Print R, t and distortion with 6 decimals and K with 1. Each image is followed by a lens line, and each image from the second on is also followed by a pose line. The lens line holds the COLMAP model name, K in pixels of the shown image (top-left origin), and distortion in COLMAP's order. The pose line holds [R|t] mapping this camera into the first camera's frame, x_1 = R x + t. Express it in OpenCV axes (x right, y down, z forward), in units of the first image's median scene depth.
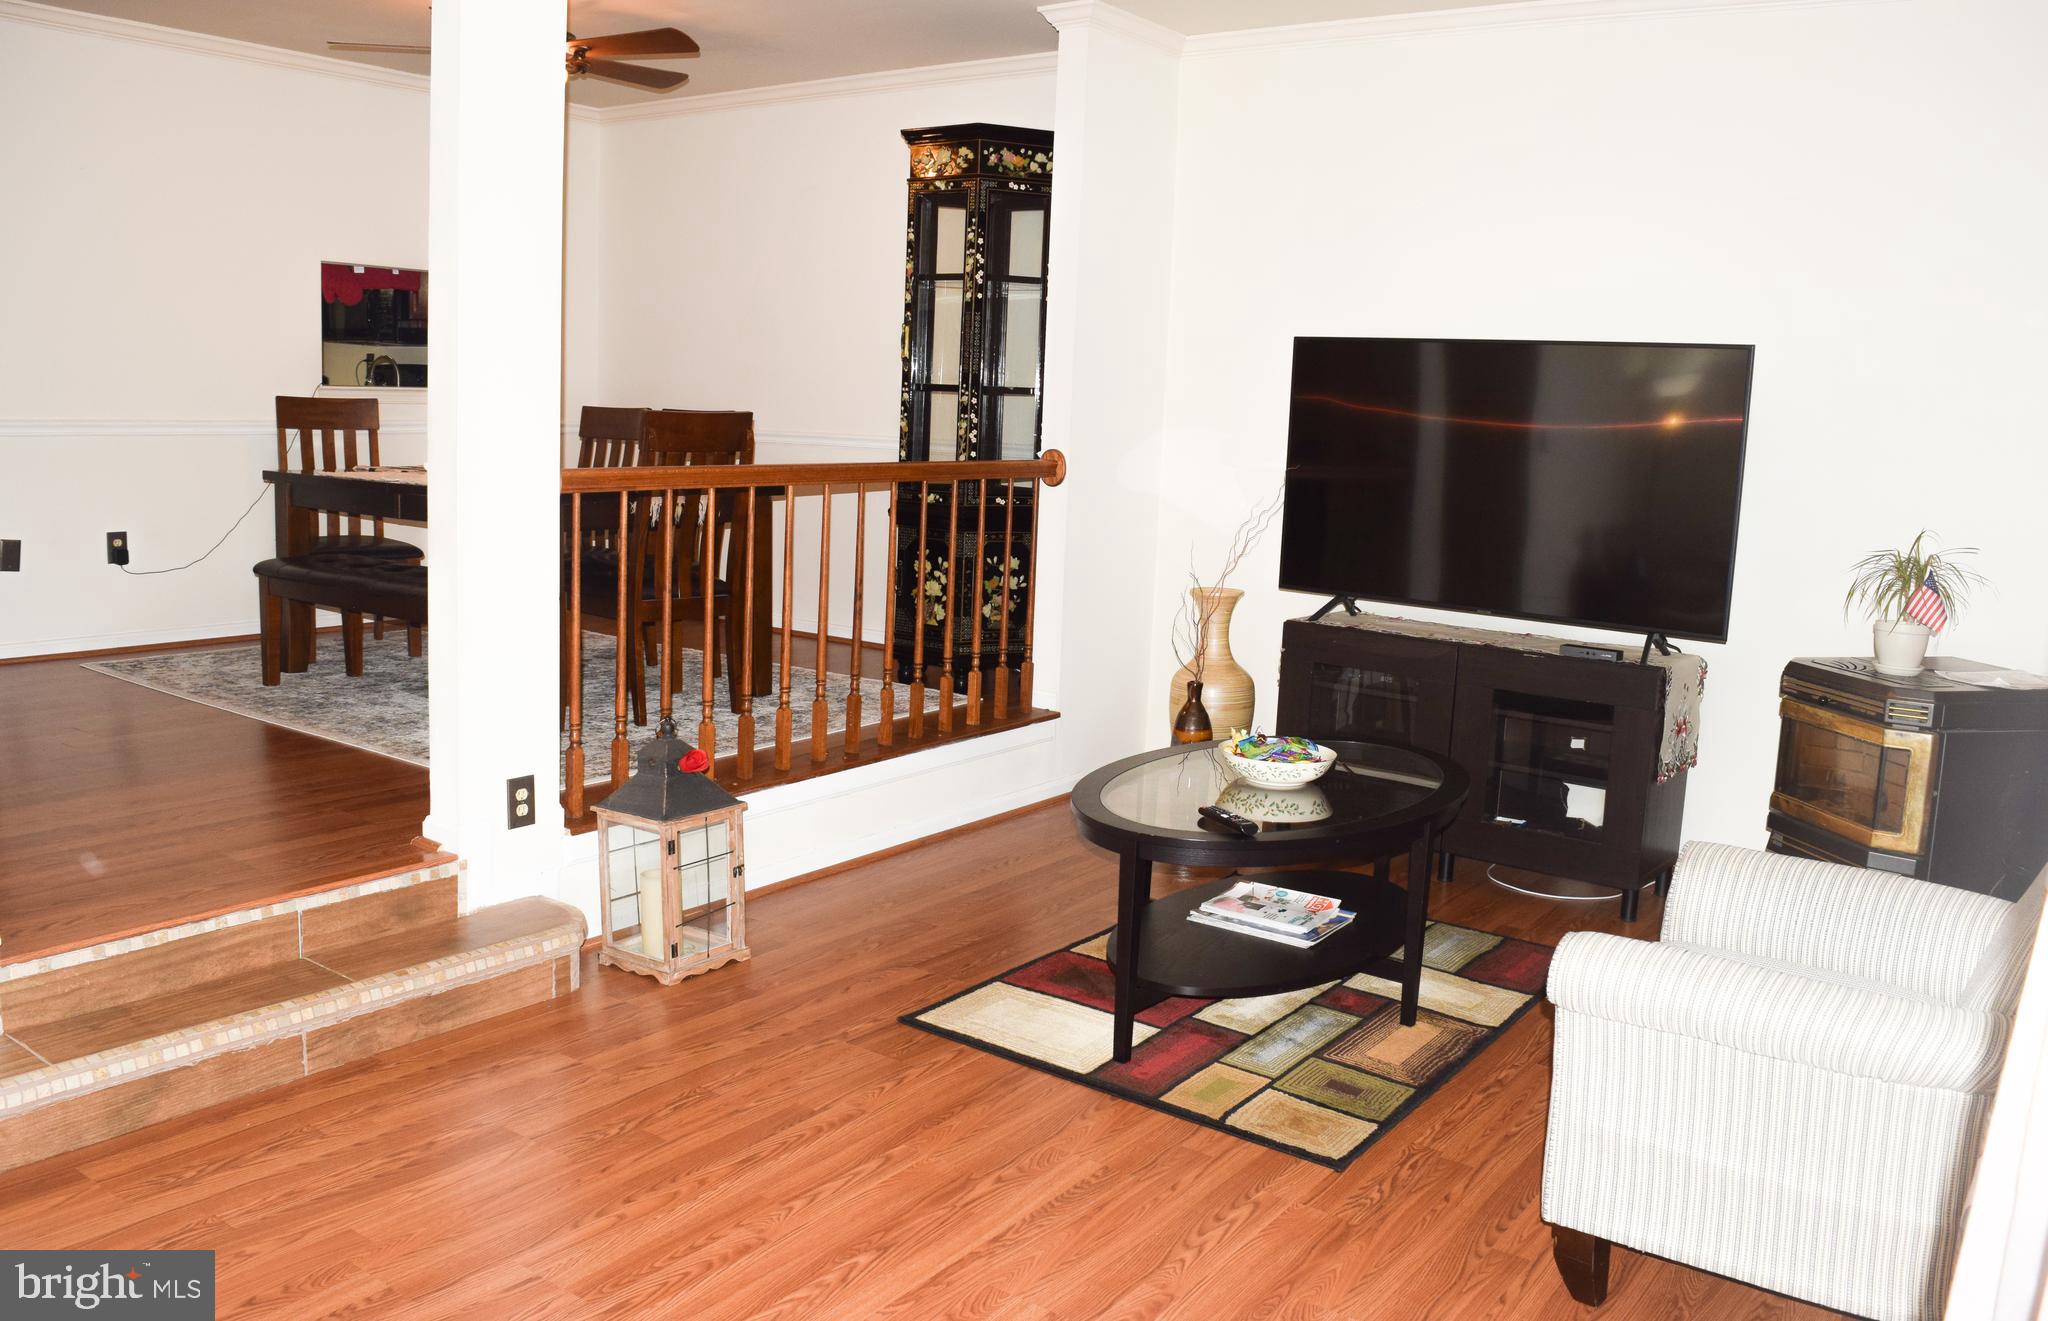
lens RADIAL K [[1628.5, 0, 1024.0], [0, 1628.5, 660.5], [0, 0, 1]] dist [-0.085062, 0.002510]
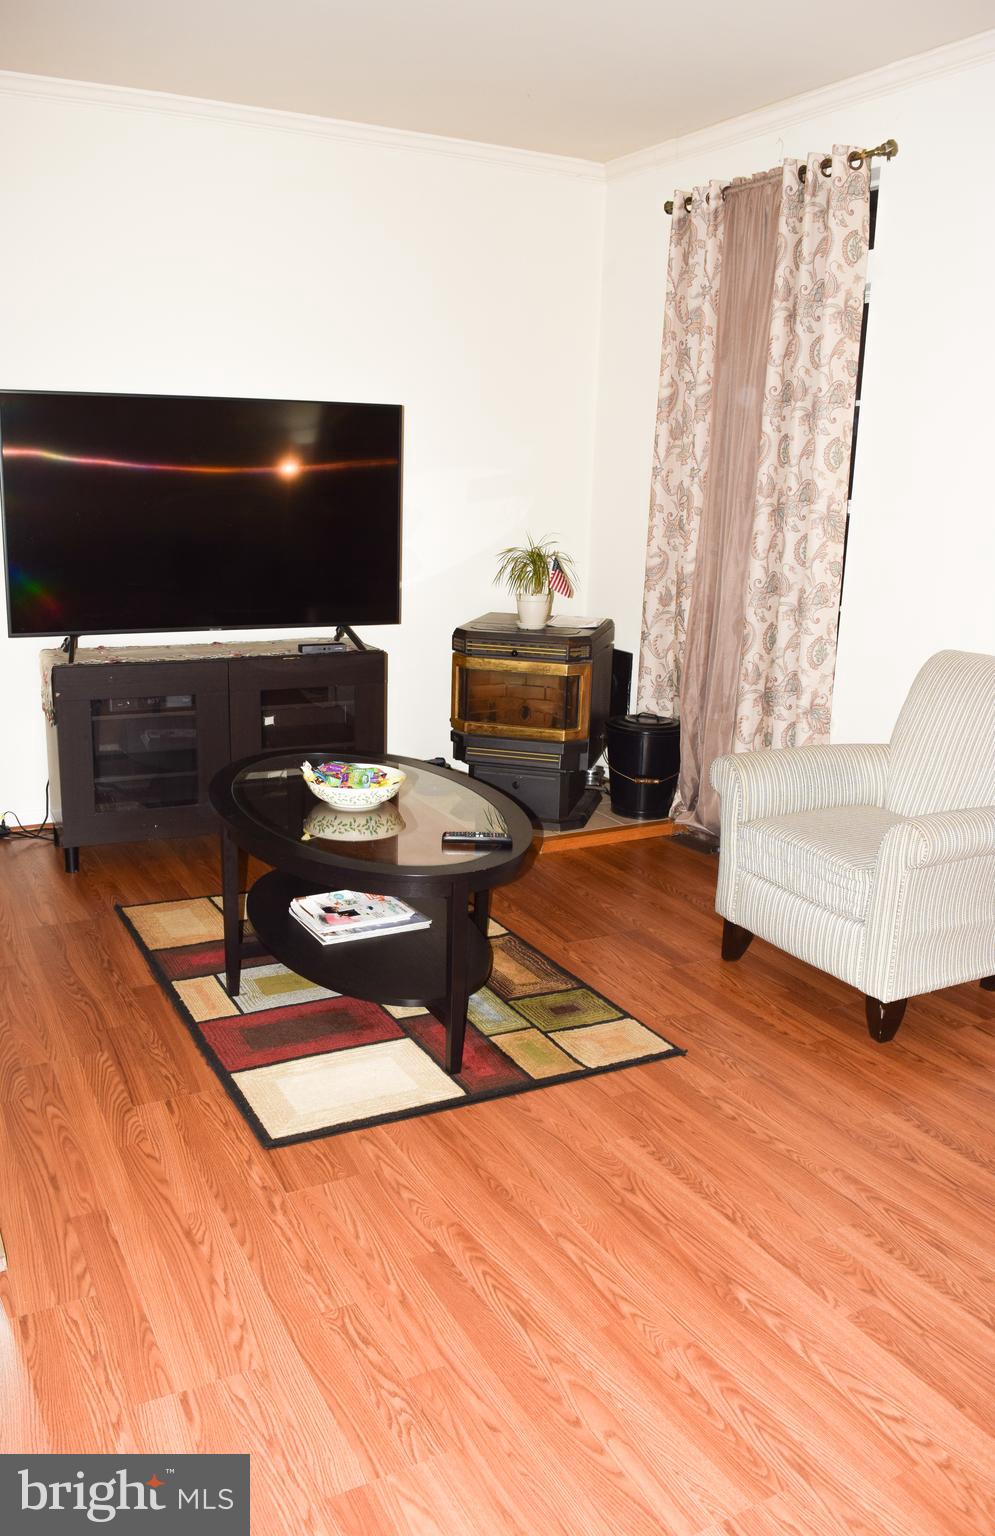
lens RADIAL K [[1221.4, 0, 497.5], [0, 1221.4, 768.0], [0, 0, 1]] dist [-0.085062, 0.002510]
pose [[0.445407, -0.249160, 0.859961, -0.600589], [0.137607, 0.968136, 0.209231, -0.129001], [-0.884691, 0.025144, 0.465500, 0.580630]]
